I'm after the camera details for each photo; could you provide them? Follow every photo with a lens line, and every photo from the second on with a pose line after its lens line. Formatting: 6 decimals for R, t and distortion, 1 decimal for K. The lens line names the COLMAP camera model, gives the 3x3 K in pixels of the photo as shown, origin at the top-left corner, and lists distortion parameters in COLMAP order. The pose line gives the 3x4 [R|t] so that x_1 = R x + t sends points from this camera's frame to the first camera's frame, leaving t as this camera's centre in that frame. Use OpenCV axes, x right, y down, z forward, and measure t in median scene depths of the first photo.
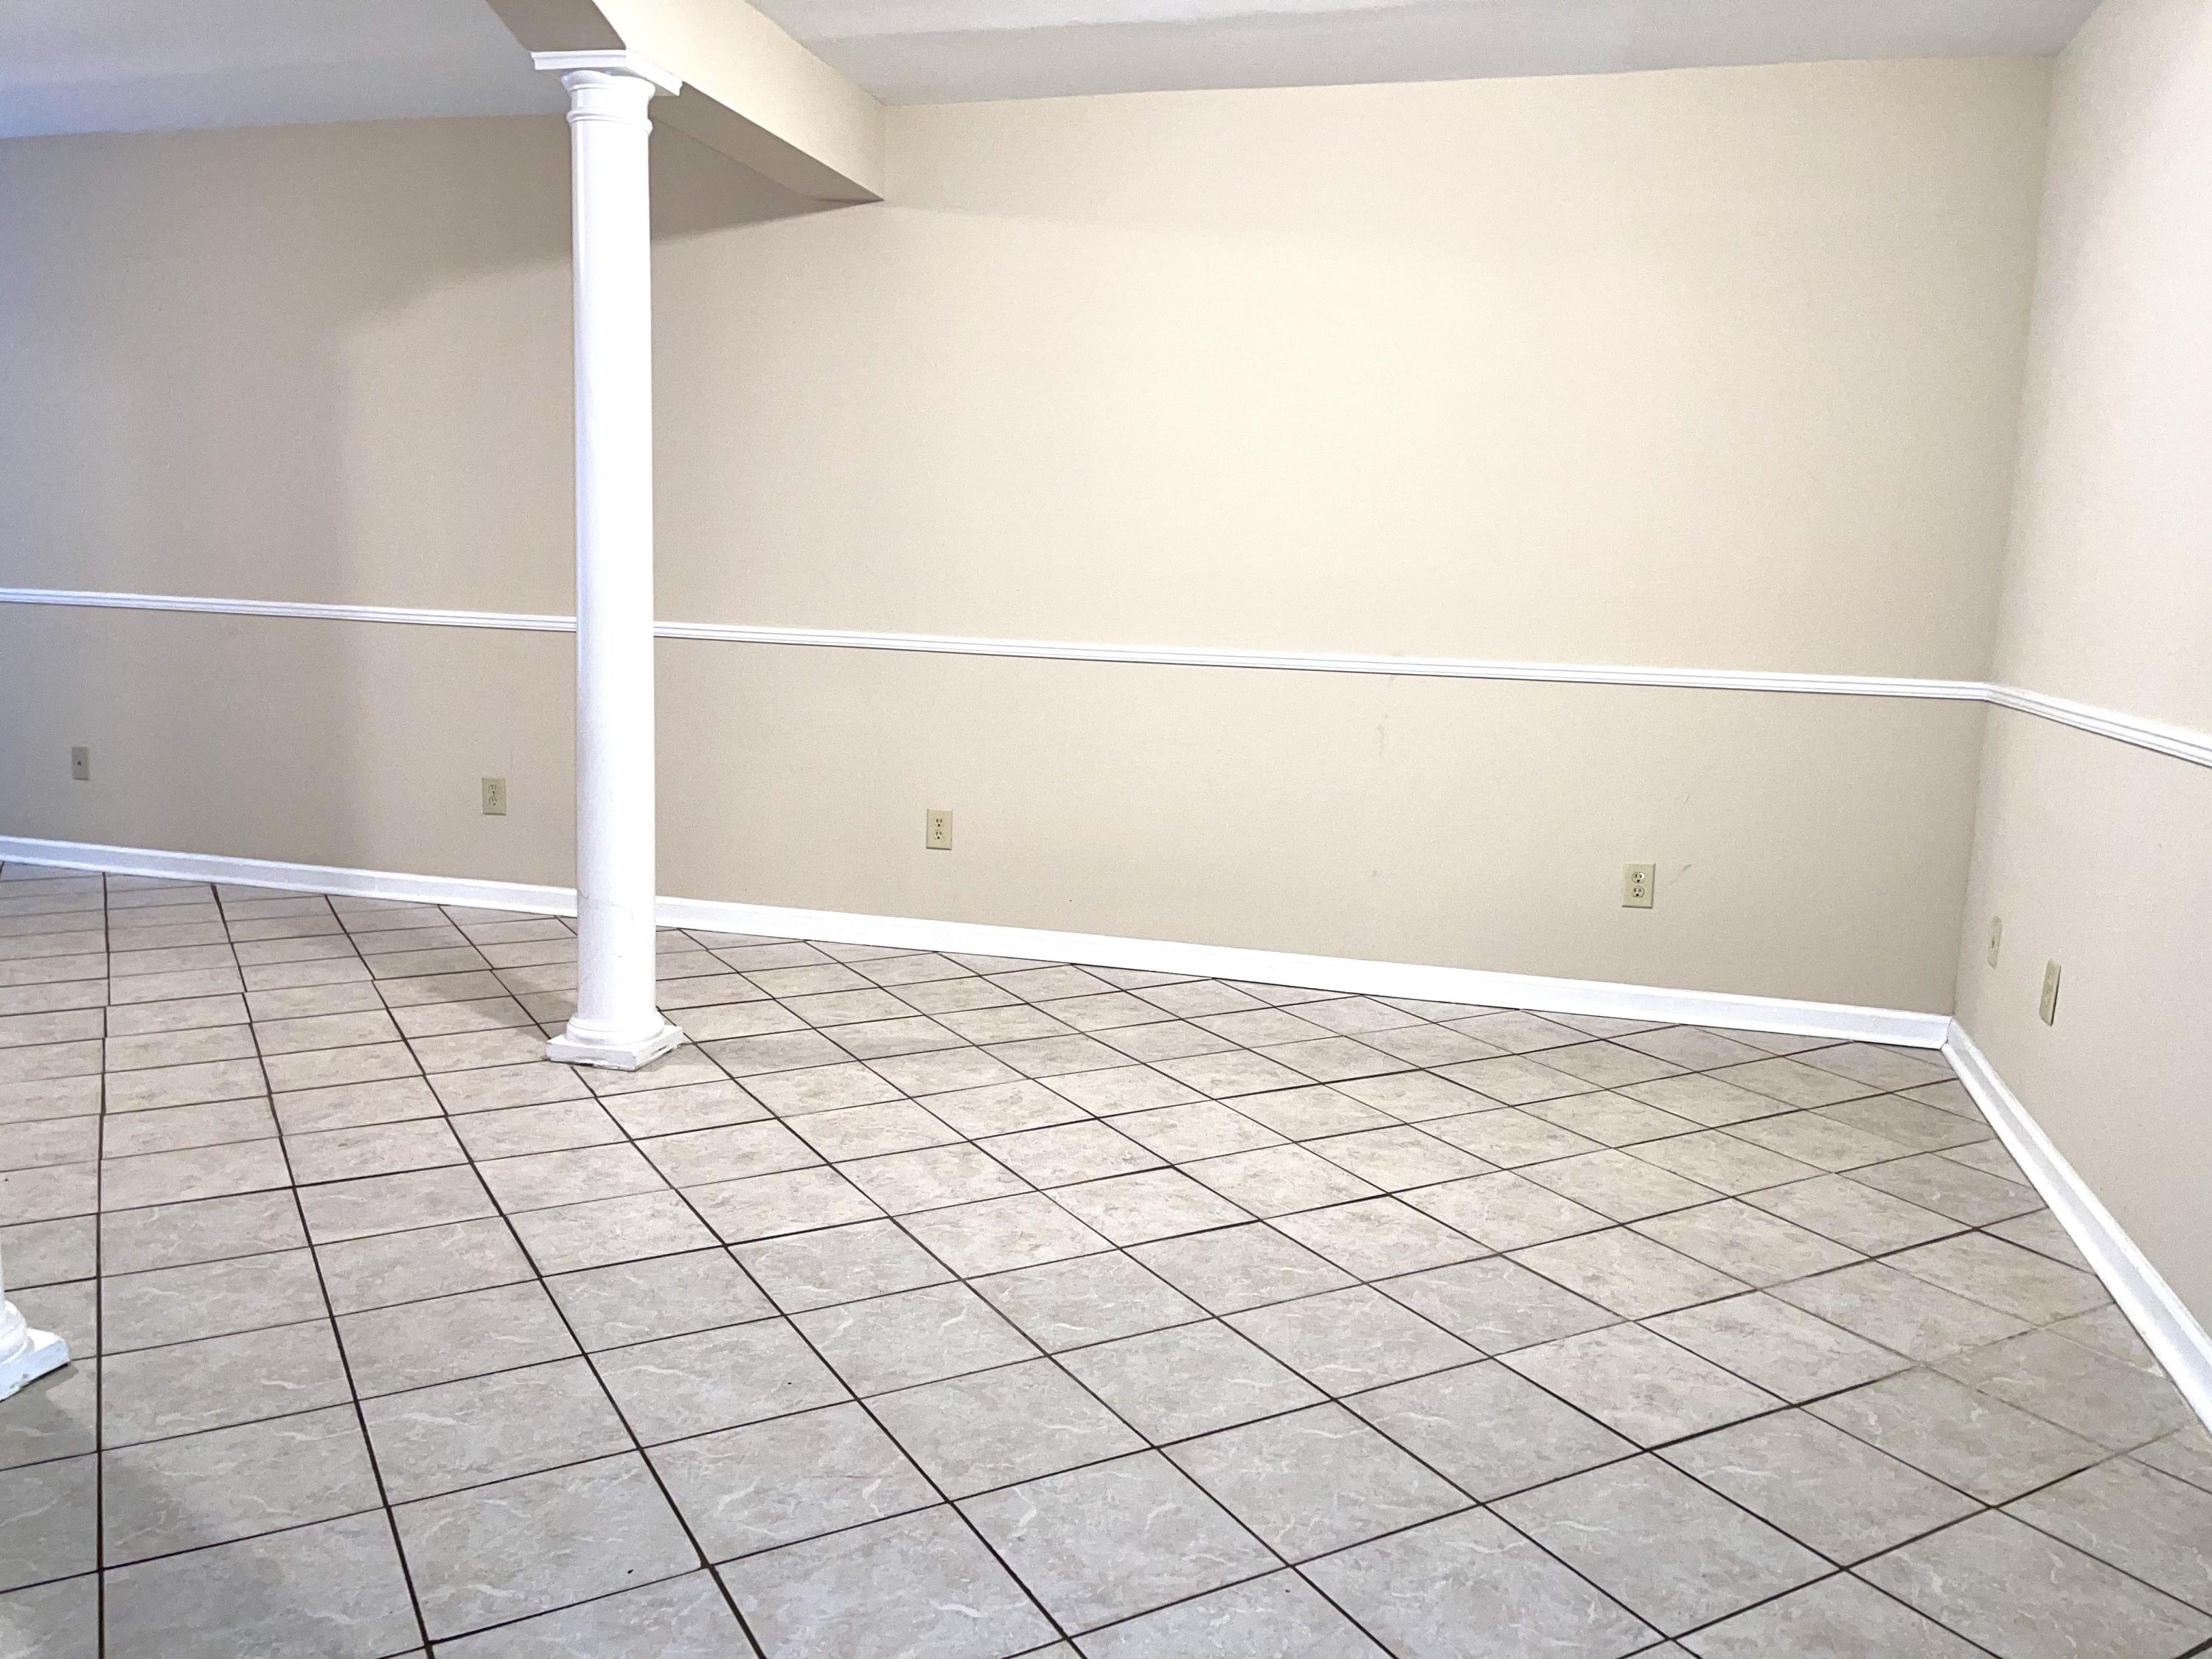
lens RADIAL K [[1660.9, 0, 1109.3], [0, 1660.9, 835.6], [0, 0, 1]] dist [0.084195, -0.109541]
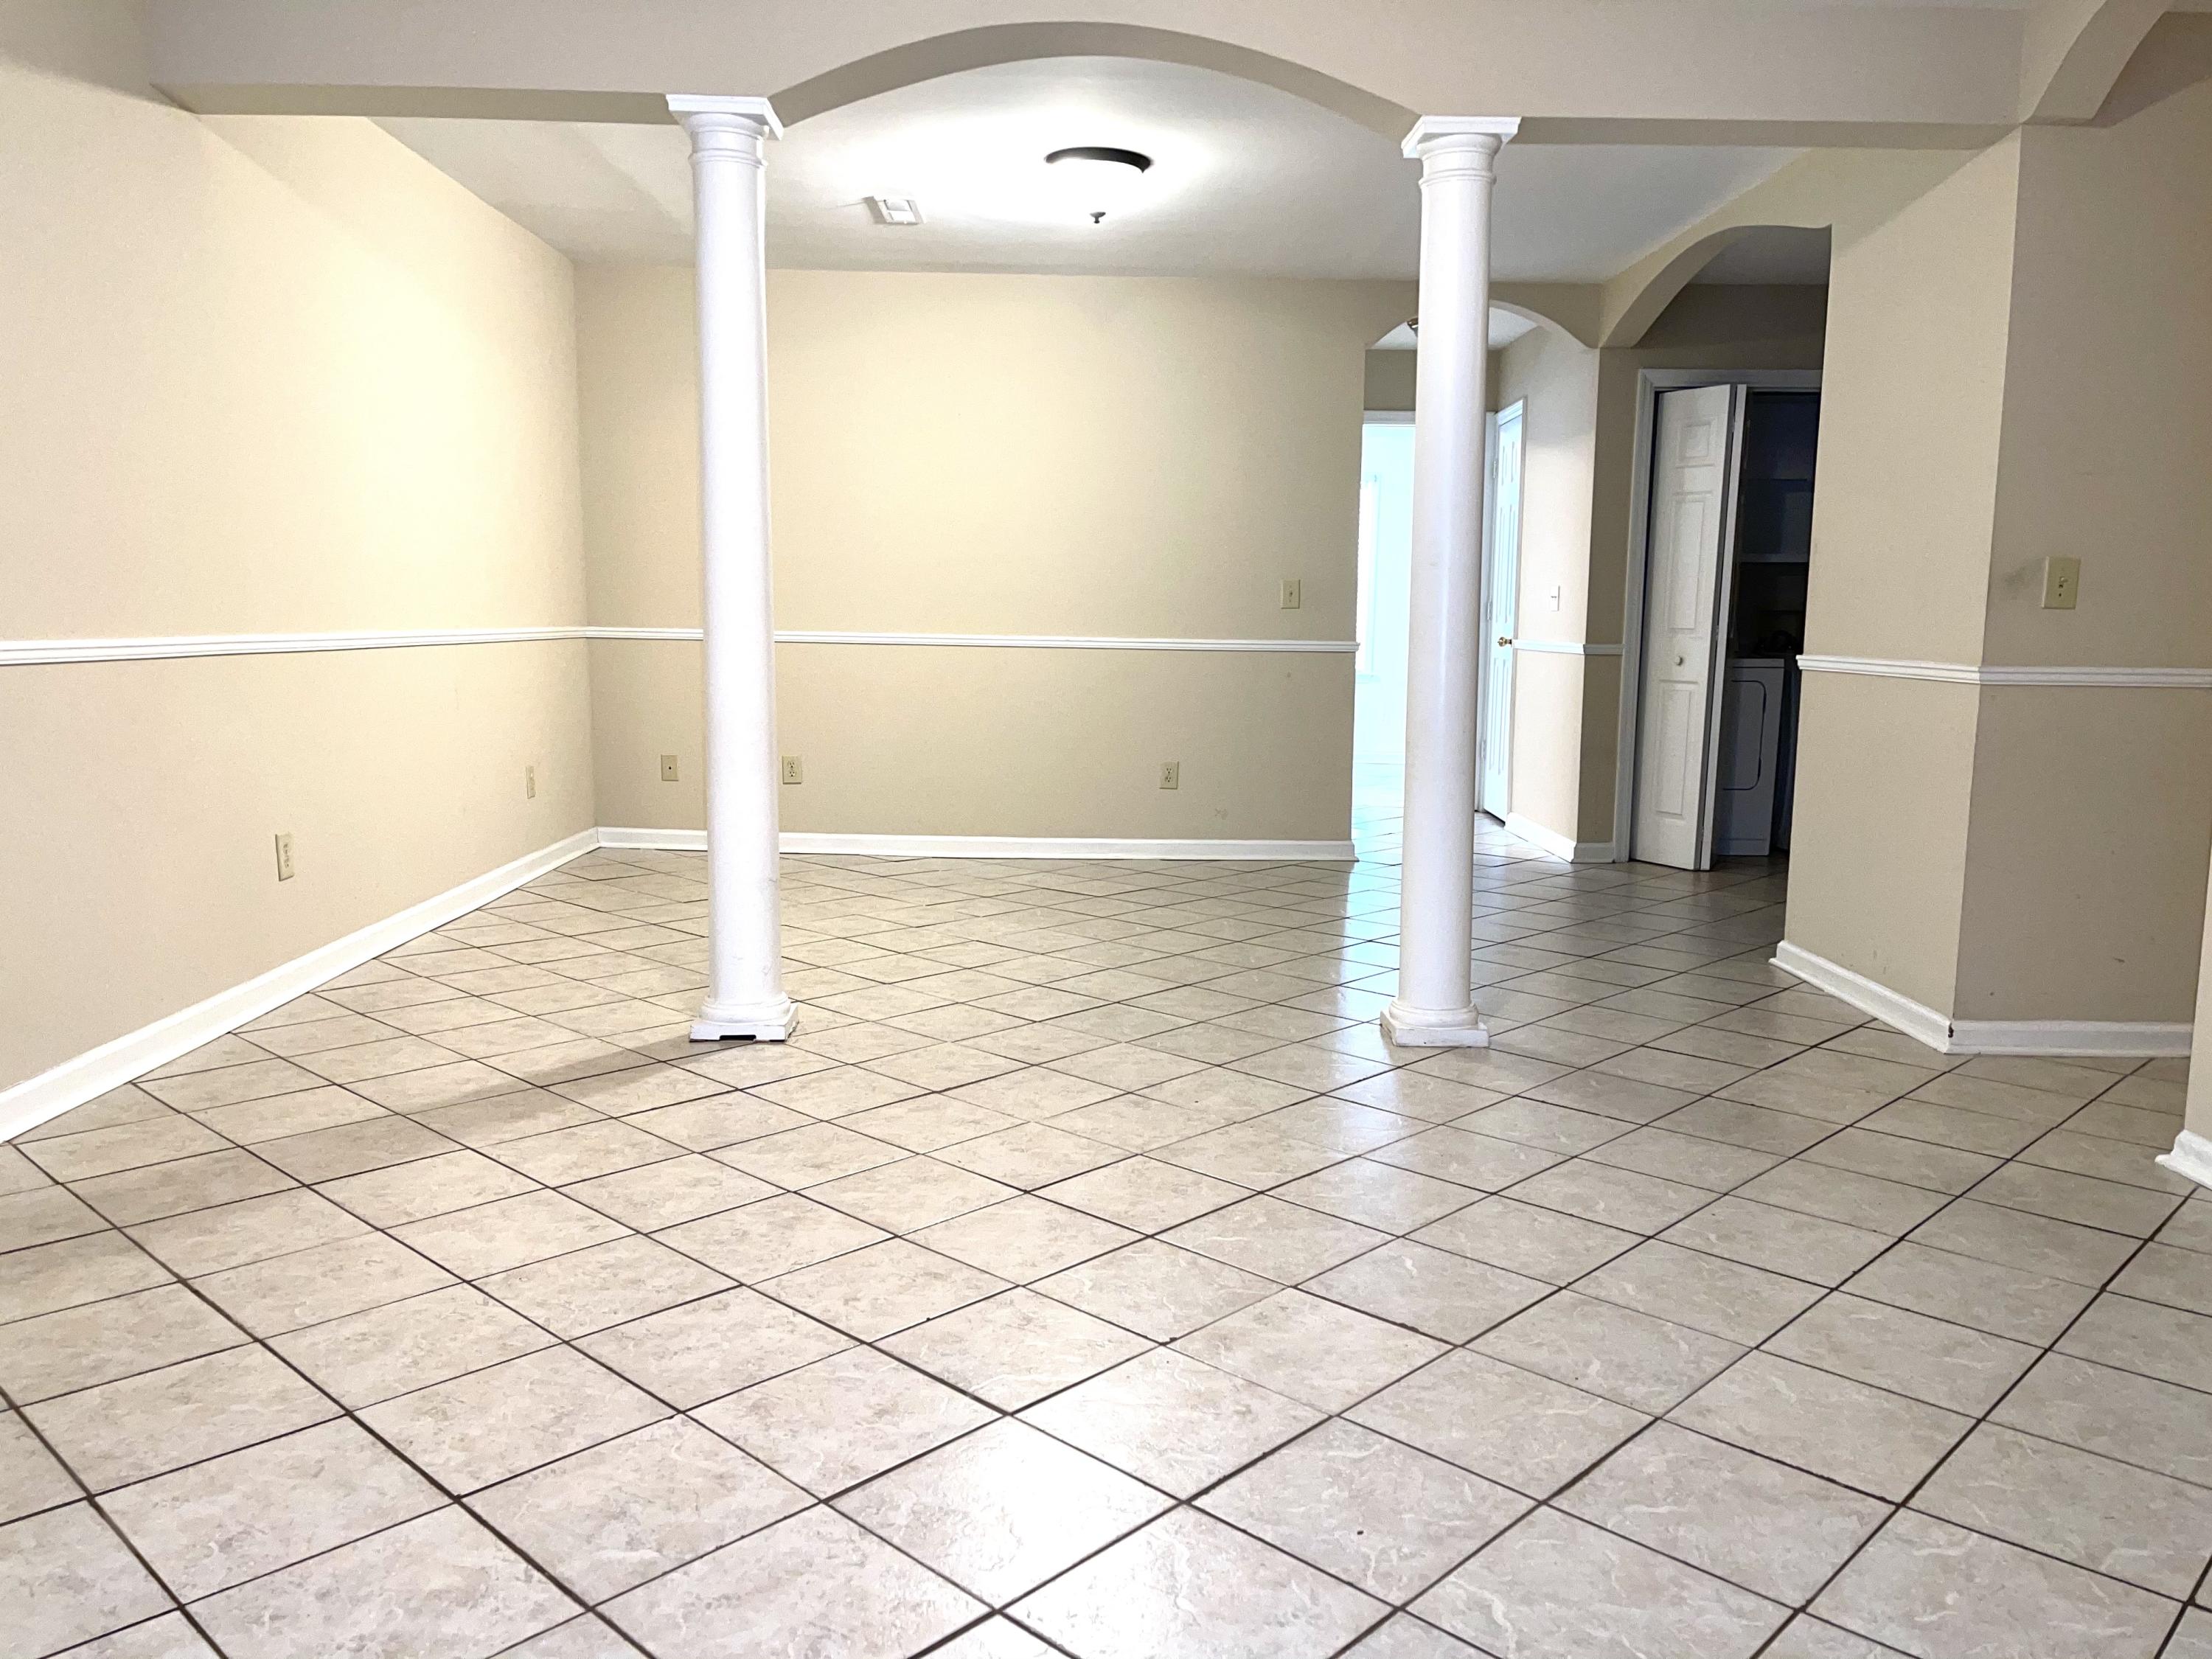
lens RADIAL K [[1661.6, 0, 1100.8], [0, 1661.6, 835.0], [0, 0, 1]] dist [0.080305, -0.102931]
pose [[-0.277735, -0.165129, 0.946359, -1.535718], [0.126687, 0.970216, 0.206471, -0.208052], [-0.952268, 0.177236, -0.248543, 1.179508]]
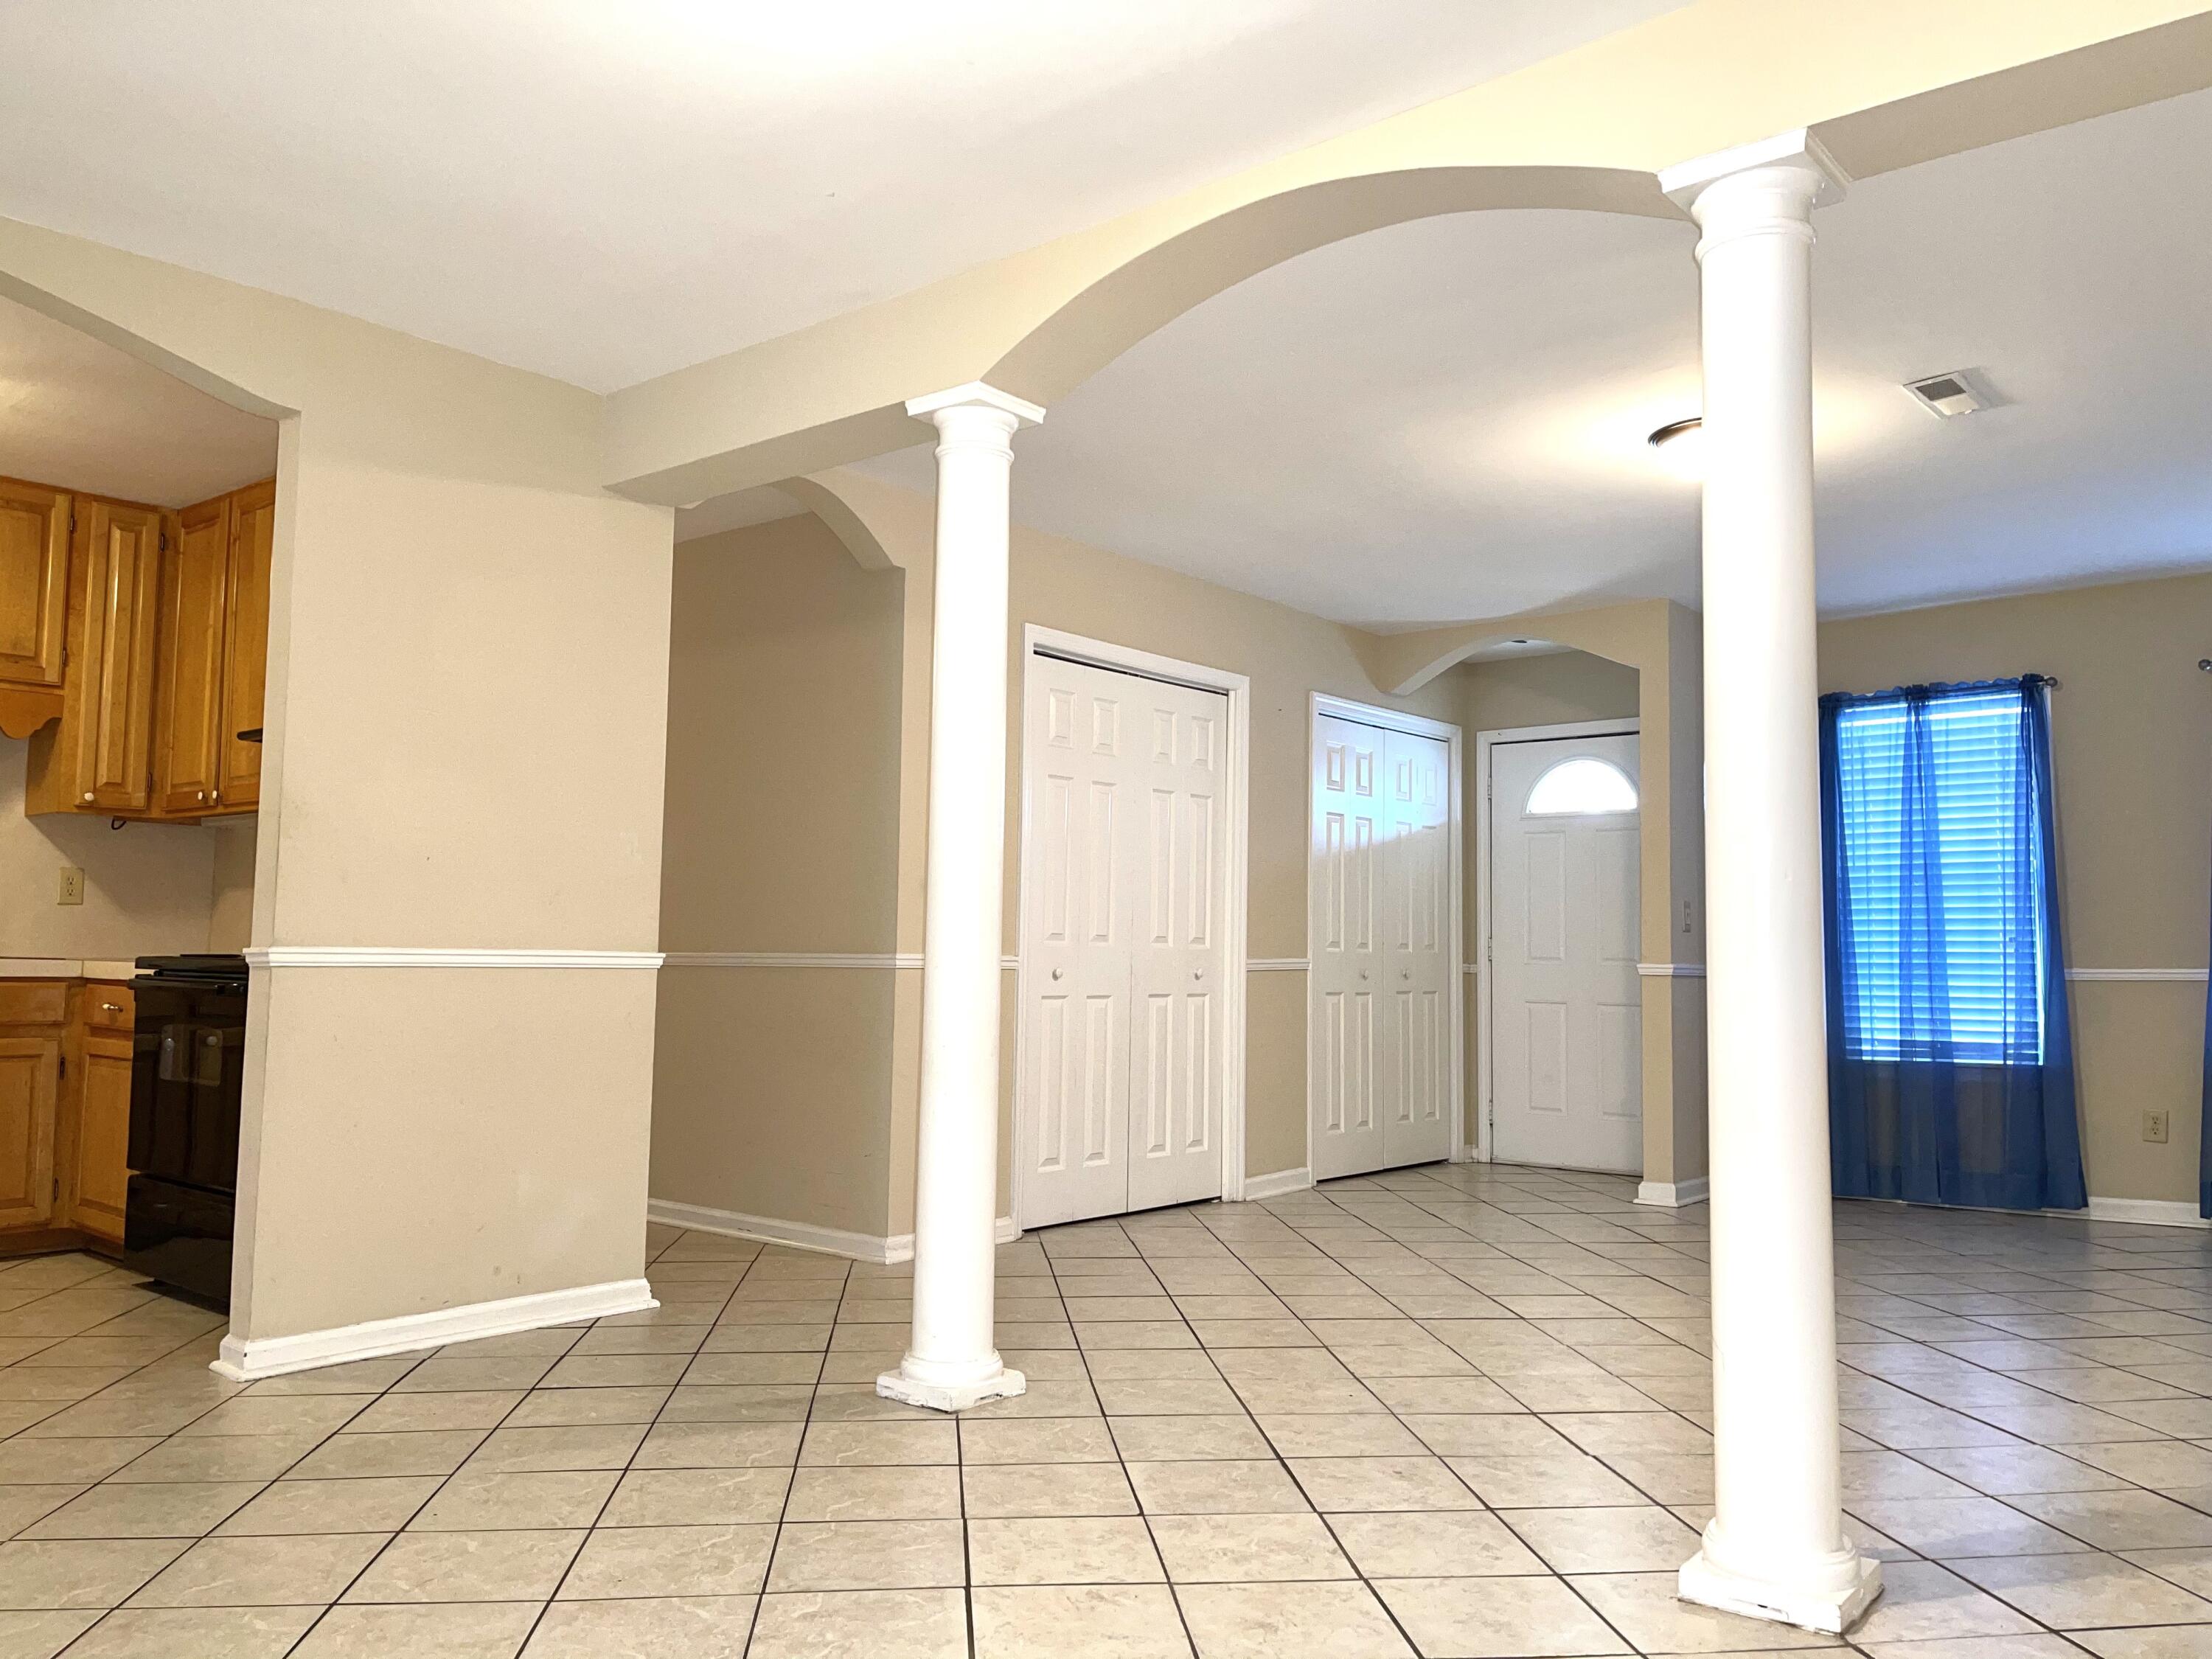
lens RADIAL K [[1660.9, 0, 1109.3], [0, 1660.9, 835.6], [0, 0, 1]] dist [0.084195, -0.109541]
pose [[-0.410122, -0.108128, -0.905598, 0.480563], [-0.164336, 0.985456, -0.043240, -0.096387], [0.897103, 0.131089, -0.421926, 1.153553]]
